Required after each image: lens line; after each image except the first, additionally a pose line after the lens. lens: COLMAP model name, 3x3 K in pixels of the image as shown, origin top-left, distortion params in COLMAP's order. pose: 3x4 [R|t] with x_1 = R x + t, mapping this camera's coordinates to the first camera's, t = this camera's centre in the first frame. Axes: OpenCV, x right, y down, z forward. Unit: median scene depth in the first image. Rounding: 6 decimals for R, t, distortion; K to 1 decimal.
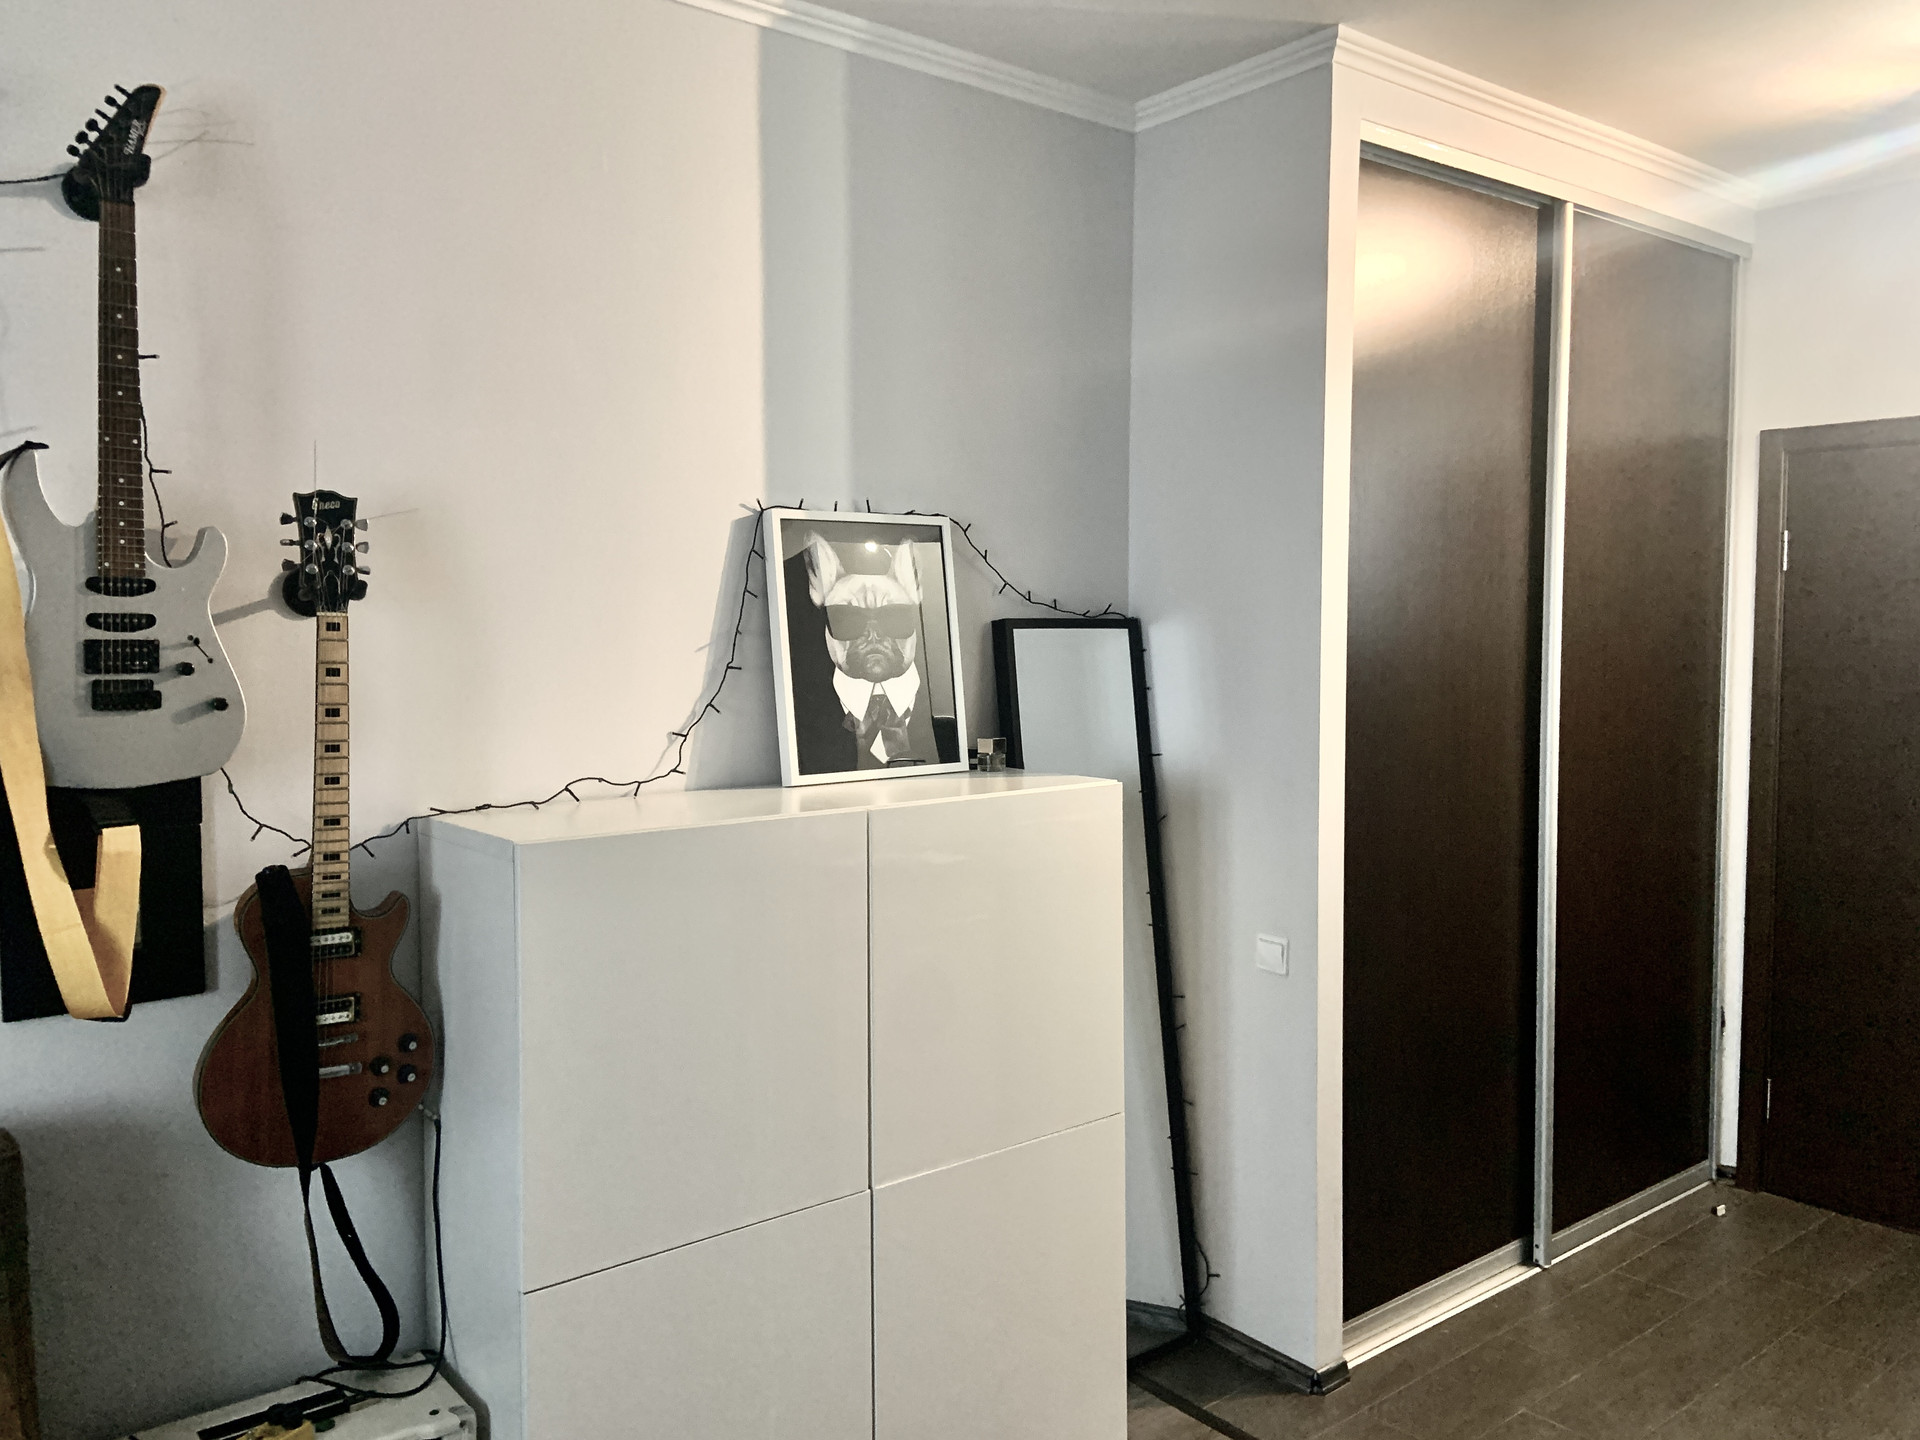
lens RADIAL K [[1443.2, 0, 947.1], [0, 1443.2, 705.1], [0, 0, 1]] dist [0.117031, -0.144929]
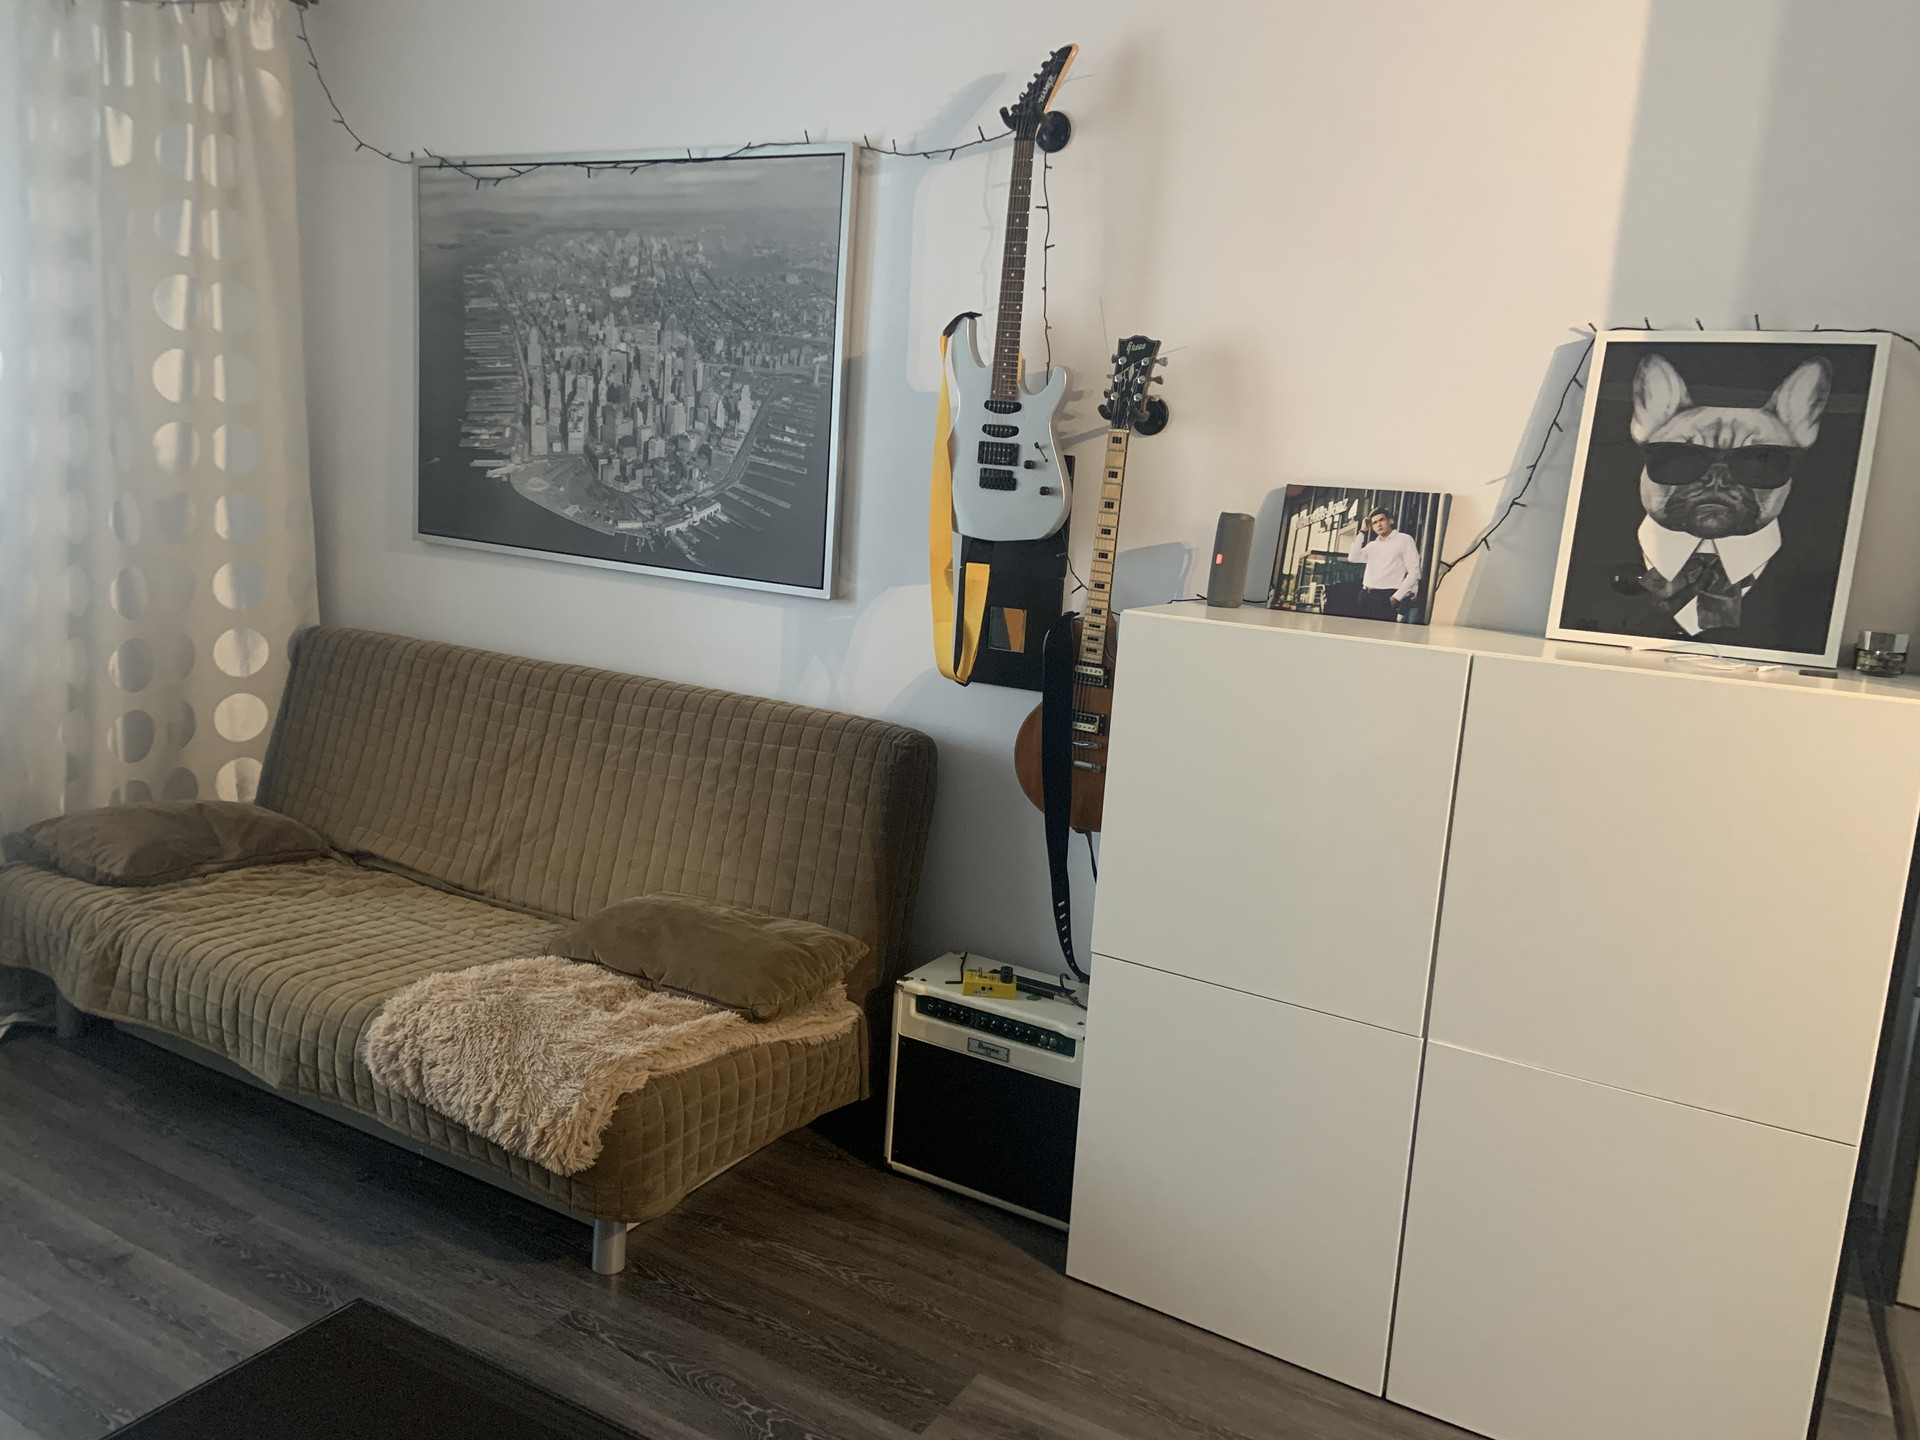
lens RADIAL K [[1443.2, 0, 949.7], [0, 1443.2, 716.8], [0, 0, 1]] dist [0.117031, -0.144929]
pose [[0.356417, 0.190110, -0.914781, 0.779218], [-0.117788, 0.980412, 0.157857, 0.003211], [0.926873, 0.051487, 0.371828, 0.373311]]
